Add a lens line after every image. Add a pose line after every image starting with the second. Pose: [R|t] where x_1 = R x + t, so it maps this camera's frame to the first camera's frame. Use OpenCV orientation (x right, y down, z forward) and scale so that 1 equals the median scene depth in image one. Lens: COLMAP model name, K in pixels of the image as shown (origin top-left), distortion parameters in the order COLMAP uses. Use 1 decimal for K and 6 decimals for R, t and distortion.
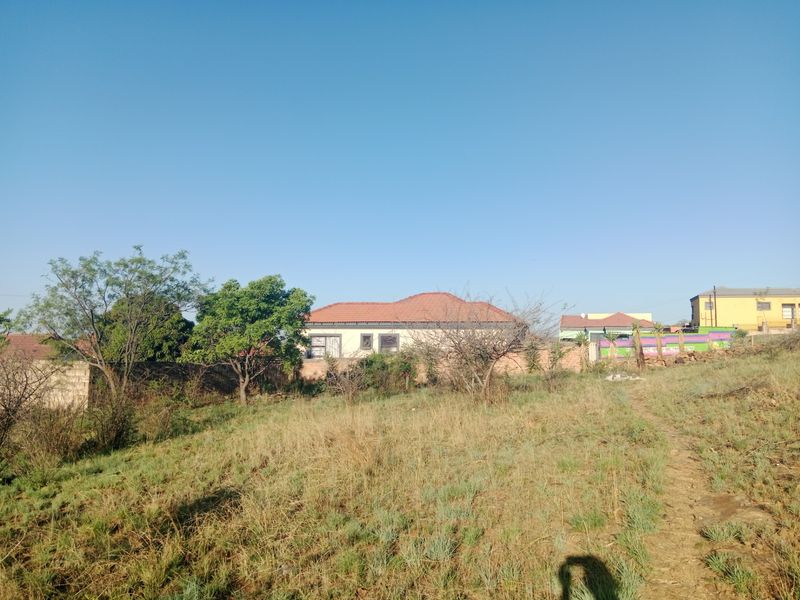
lens RADIAL K [[698.8, 0, 422.4], [0, 698.8, 297.3], [0, 0, 1]] dist [0.016002, -0.011419]
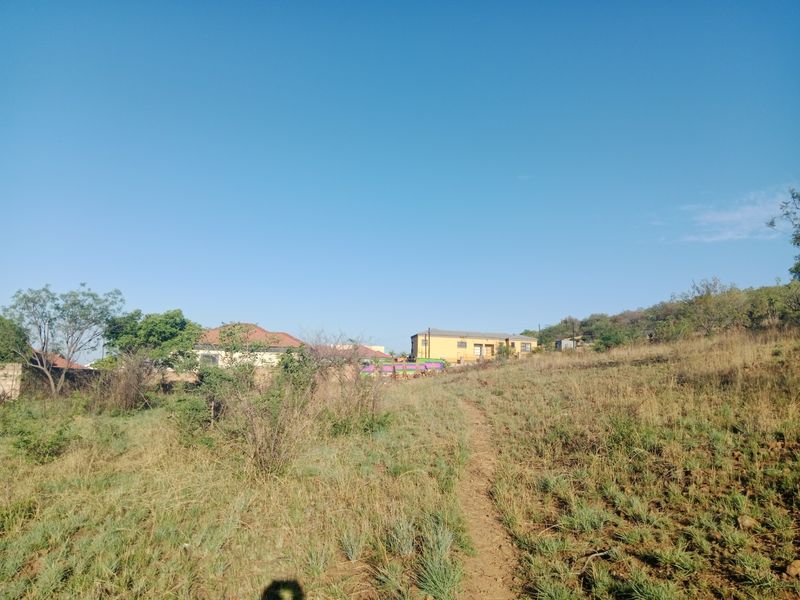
lens RADIAL K [[707.6, 0, 407.3], [0, 707.6, 293.1], [0, 0, 1]] dist [0.059324, -0.114537]
pose [[0.924763, 0.071928, 0.373684, -0.213996], [-0.054174, 0.996856, -0.057813, -0.003218], [-0.376667, 0.033220, 0.925753, -0.376995]]
